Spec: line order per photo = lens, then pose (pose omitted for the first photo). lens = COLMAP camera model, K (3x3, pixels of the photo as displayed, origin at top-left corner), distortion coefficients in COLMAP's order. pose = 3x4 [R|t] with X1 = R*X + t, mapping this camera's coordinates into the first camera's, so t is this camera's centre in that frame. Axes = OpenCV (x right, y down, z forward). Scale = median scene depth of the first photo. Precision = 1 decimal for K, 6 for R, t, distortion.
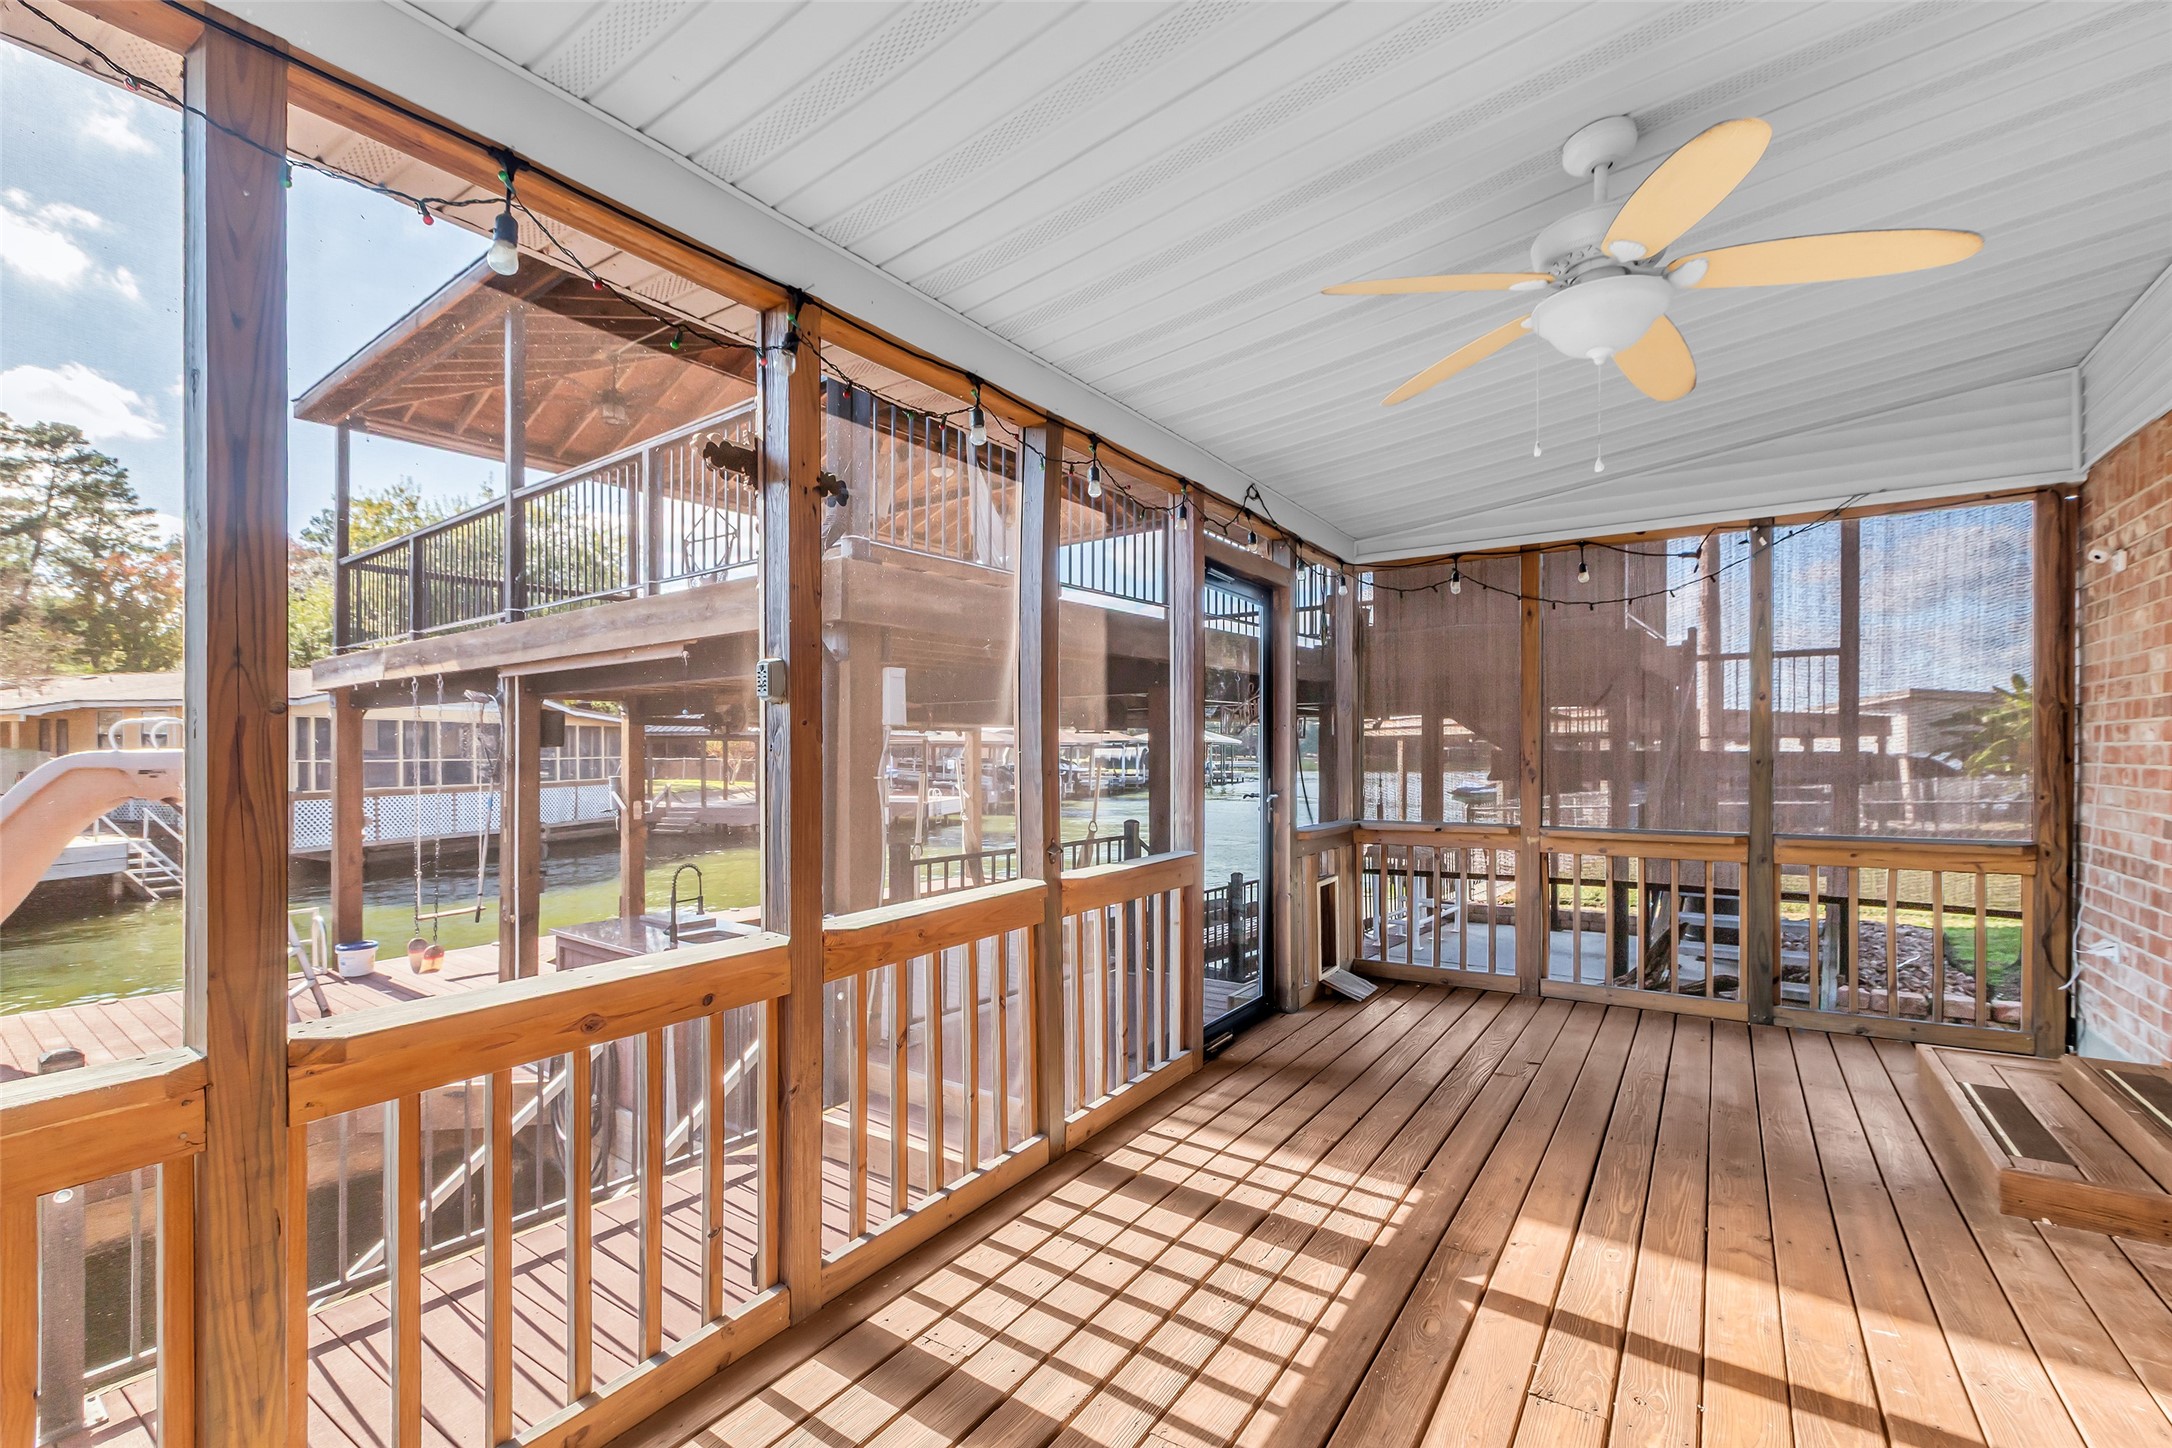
lens RADIAL K [[967.3, 0, 1095.8], [0, 967.3, 739.8], [0, 0, 1]] dist [0.000461, -0.000250]
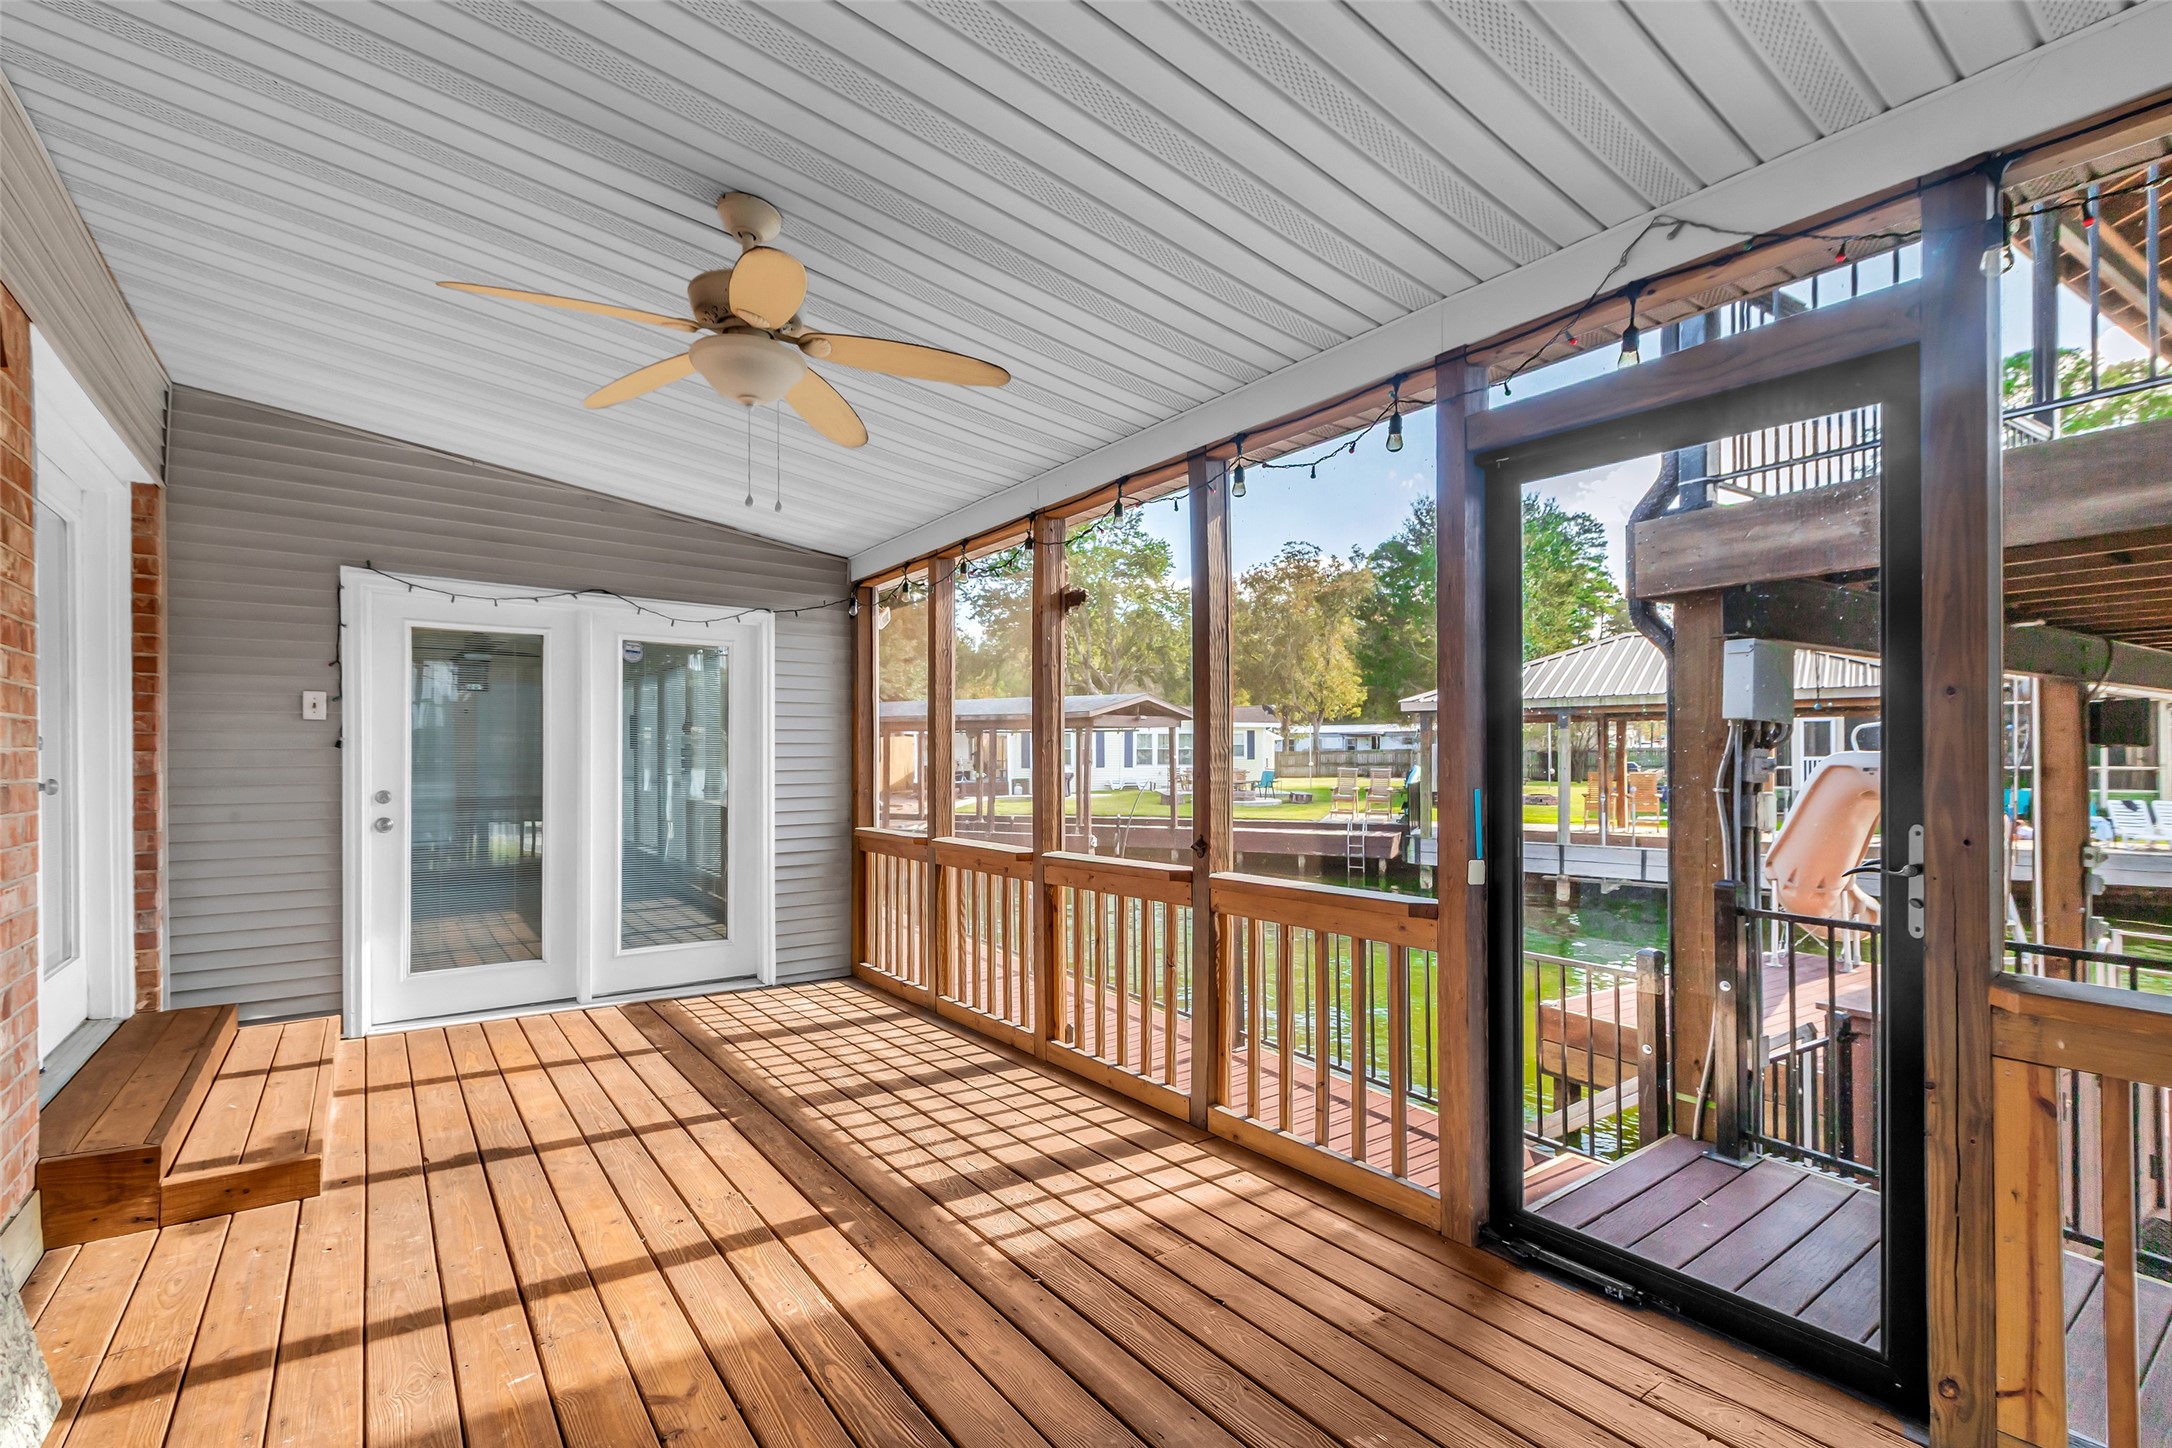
lens RADIAL K [[967.3, 0, 1095.8], [0, 967.3, 739.8], [0, 0, 1]] dist [0.000461, -0.000250]
pose [[-0.332754, -0.015023, -0.942894, 1.189382], [-0.000451, 0.999876, -0.015772, 0.013088], [0.943013, -0.004823, -0.332720, 1.439914]]
